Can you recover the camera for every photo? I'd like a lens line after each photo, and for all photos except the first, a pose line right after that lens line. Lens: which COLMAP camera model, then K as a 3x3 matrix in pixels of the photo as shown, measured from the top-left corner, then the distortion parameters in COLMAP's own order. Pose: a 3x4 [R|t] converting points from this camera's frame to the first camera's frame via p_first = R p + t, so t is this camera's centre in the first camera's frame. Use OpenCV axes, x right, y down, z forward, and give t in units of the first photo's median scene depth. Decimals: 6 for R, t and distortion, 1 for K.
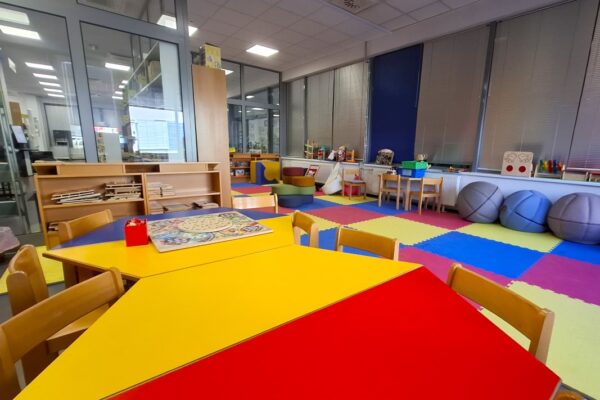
lens RADIAL K [[282.6, 0, 323.6], [0, 282.6, 204.2], [0, 0, 1]] dist [-0.002991, -0.001167]
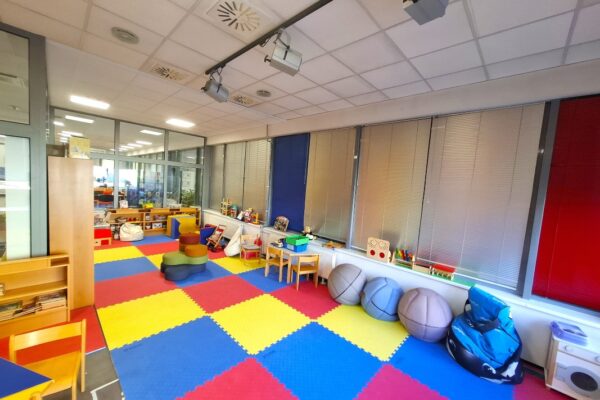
lens RADIAL K [[233.6, 0, 298.0], [0, 233.6, 201.1], [0, 0, 1]] dist [-0.000999, 0.000409]
pose [[0.994183, 0.039349, 0.100256, 0.189081], [-0.027924, 0.993213, -0.112912, -0.155176], [-0.104019, 0.109455, 0.988534, 0.065466]]
